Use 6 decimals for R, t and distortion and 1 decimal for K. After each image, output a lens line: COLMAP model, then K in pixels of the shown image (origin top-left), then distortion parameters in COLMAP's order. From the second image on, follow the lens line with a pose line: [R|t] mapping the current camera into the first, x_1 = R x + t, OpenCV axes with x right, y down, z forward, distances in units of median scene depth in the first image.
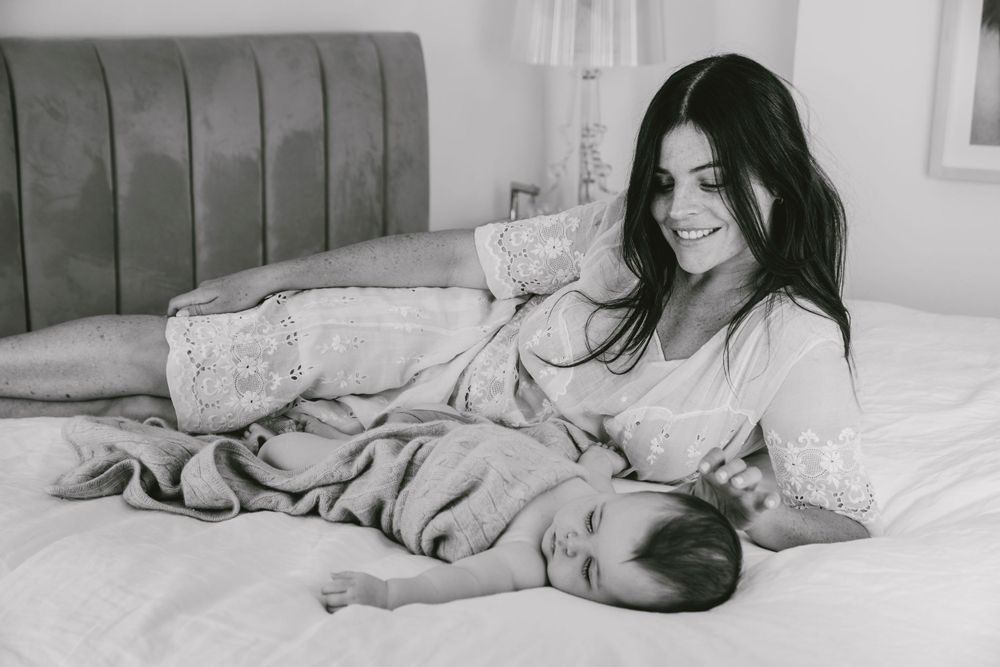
lens RADIAL K [[1689.8, 0, 500.0], [0, 1689.8, 333.5], [0, 0, 1]] dist [0.011192, 0.013397]
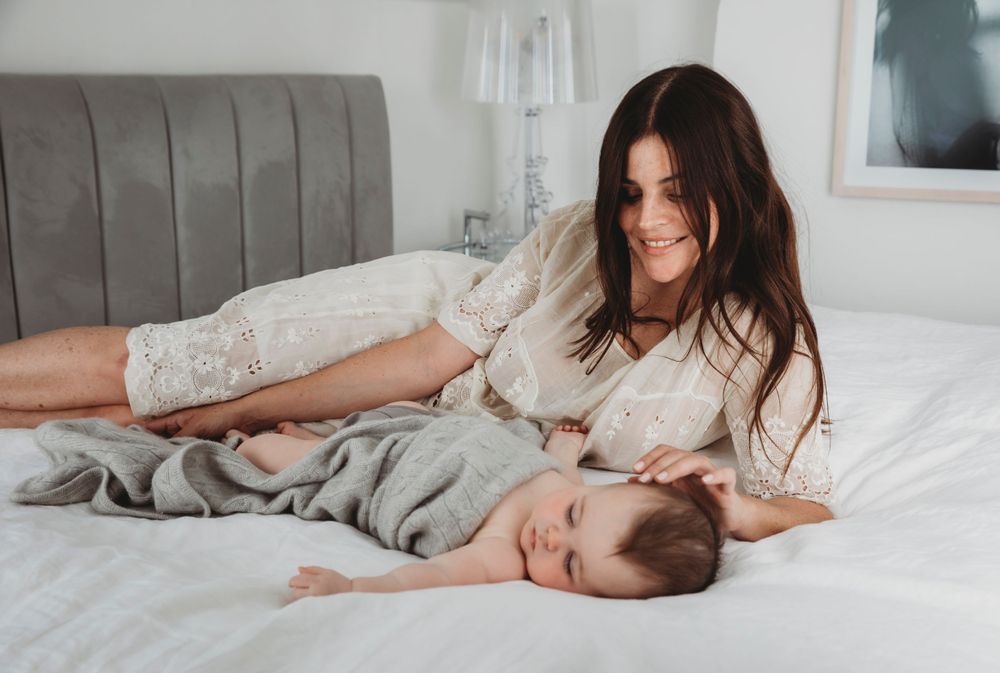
lens RADIAL K [[1288.1, 0, 501.6], [0, 1288.1, 355.4], [0, 0, 1]] dist [-0.009890, 0.004479]
pose [[0.998689, -0.028106, 0.042782, -0.013794], [0.028185, 0.999602, -0.001246, 0.016388], [-0.042730, 0.002450, 0.999084, 0.224099]]
